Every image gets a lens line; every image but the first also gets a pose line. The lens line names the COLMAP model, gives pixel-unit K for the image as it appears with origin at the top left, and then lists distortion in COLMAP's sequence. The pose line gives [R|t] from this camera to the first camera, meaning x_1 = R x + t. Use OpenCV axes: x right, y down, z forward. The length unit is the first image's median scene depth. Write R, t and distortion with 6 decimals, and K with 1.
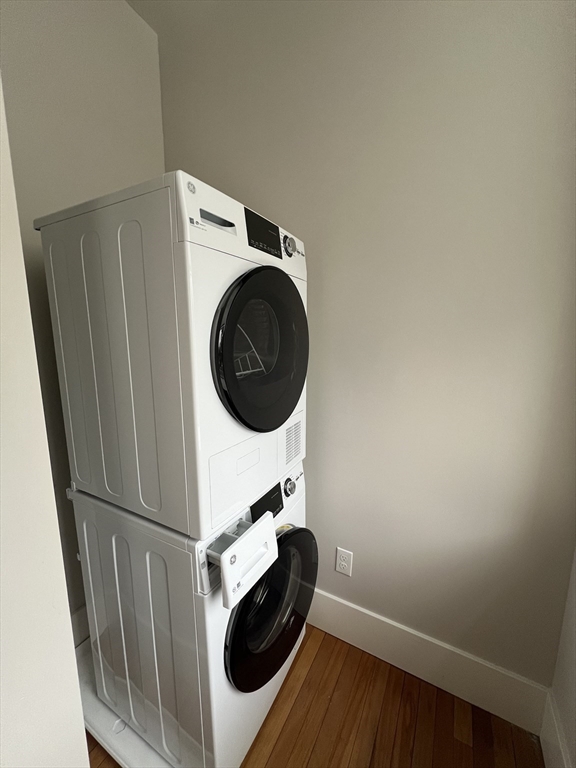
lens RADIAL K [[308.5, 0, 288.3], [0, 308.5, 383.6], [0, 0, 1]] dist [-0.001358, -0.000366]
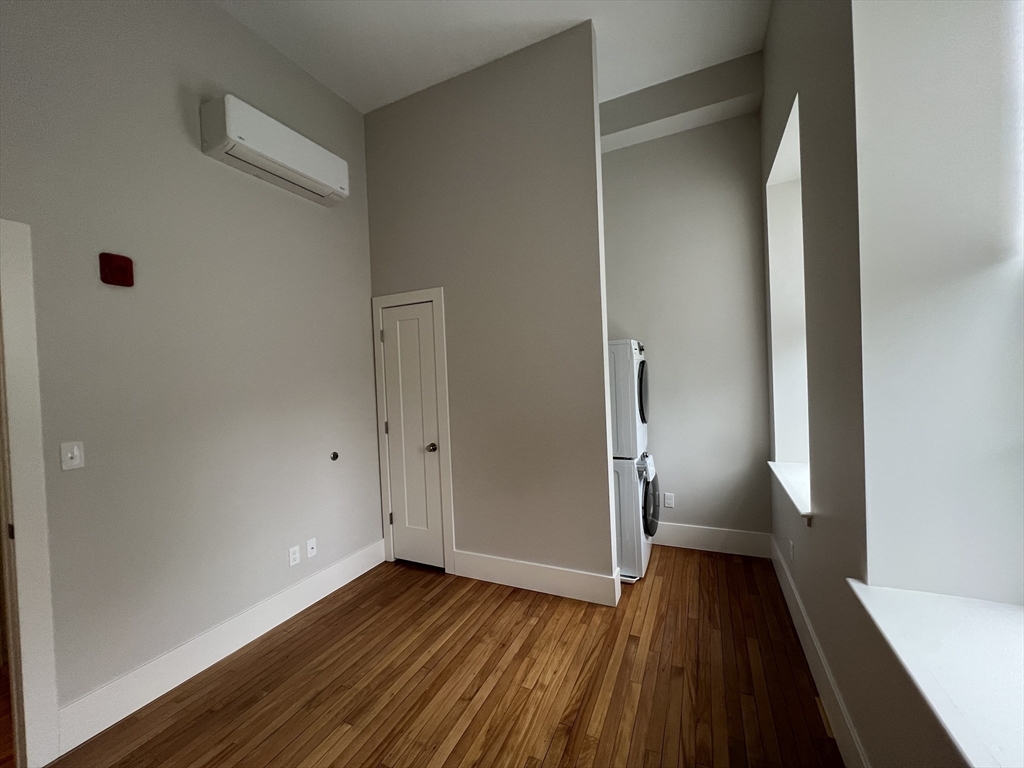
lens RADIAL K [[411.3, 0, 512.2], [0, 411.3, 384.4], [0, 0, 1]] dist [-0.001358, -0.000366]
pose [[0.997001, -0.042414, 0.064727, -0.997384], [0.051947, 0.986776, -0.153538, 0.220274], [-0.057359, 0.156440, 0.986020, -1.698351]]
